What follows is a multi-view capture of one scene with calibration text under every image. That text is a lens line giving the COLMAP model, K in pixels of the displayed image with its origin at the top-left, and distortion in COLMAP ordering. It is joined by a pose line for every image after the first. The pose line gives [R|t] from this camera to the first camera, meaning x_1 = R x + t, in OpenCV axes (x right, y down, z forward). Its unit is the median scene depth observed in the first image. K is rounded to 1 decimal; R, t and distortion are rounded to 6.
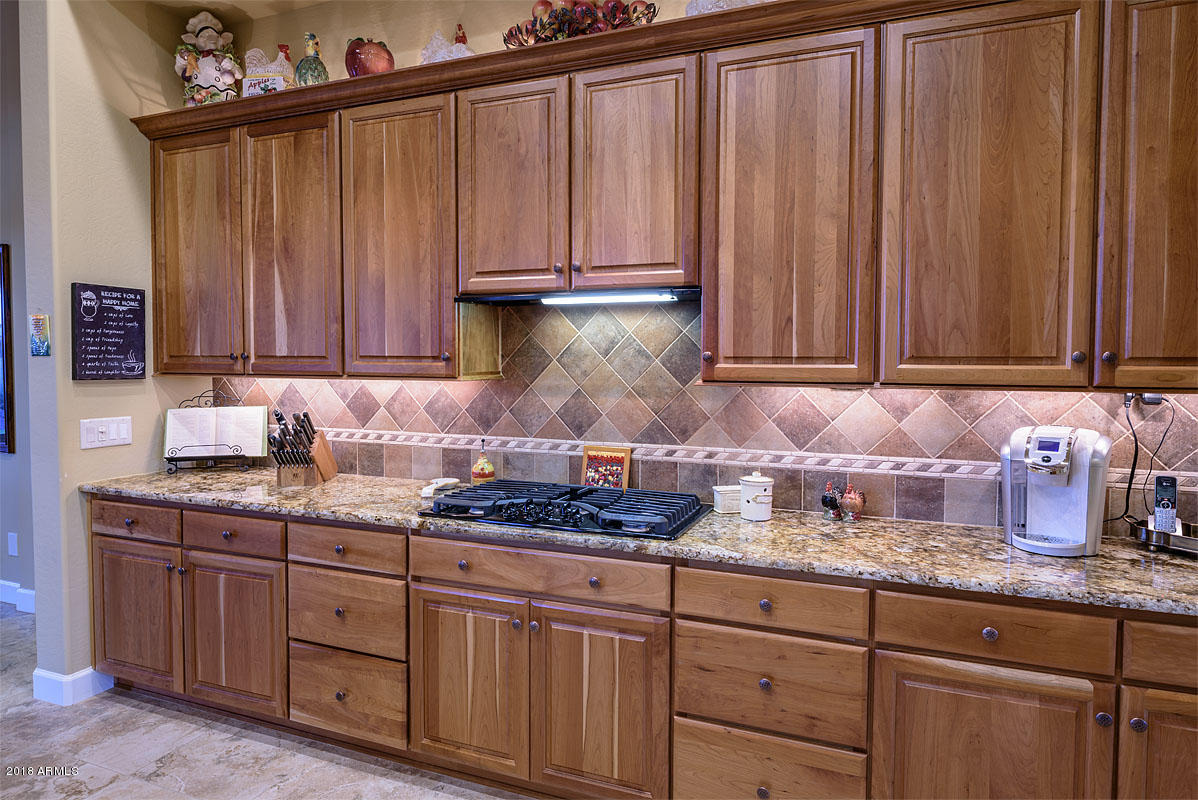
lens RADIAL K [[684.0, 0, 599.0], [0, 684.0, 400.0], [0, 0, 1]] dist [-0.001818, -0.000307]
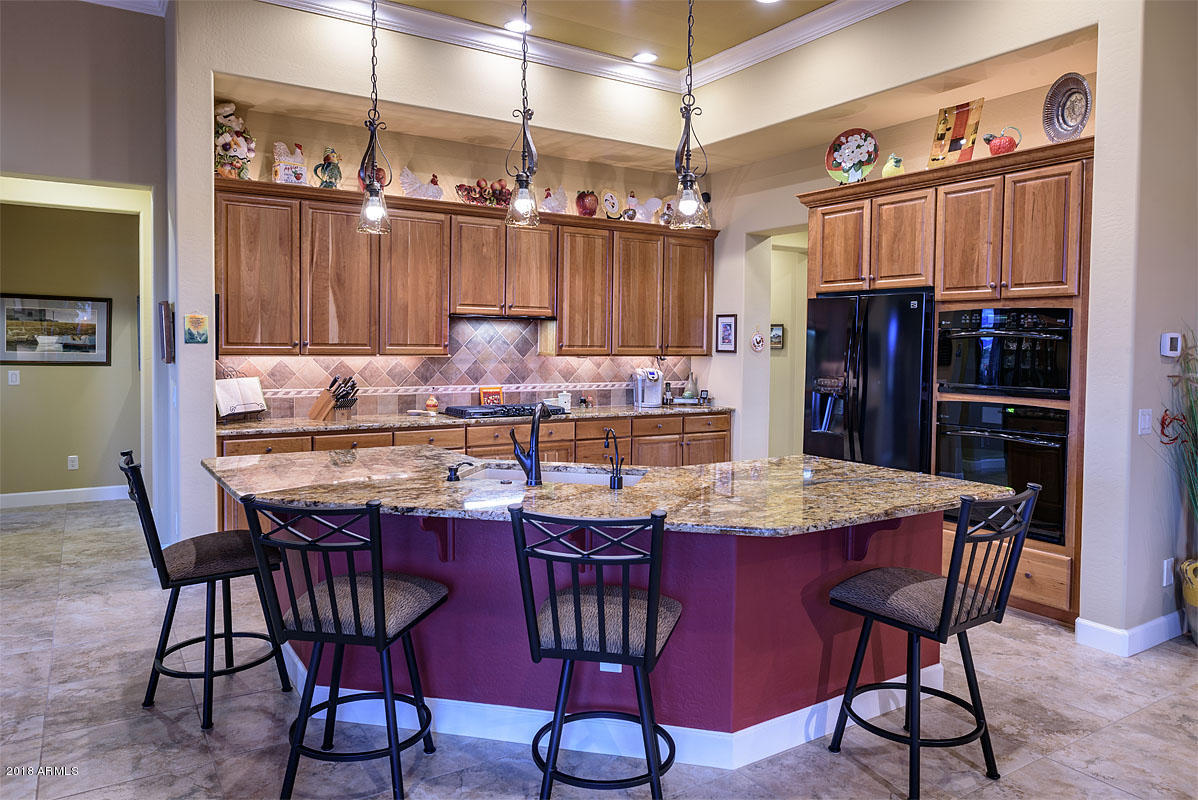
lens RADIAL K [[793.2, 0, 599.0], [0, 793.2, 400.0], [0, 0, 1]] dist [-0.000982, 0.000699]
pose [[0.594222, -0.061379, 0.801956, -1.806206], [0.030834, 0.998089, 0.053543, -0.012196], [-0.803710, -0.007089, 0.594979, -0.736203]]
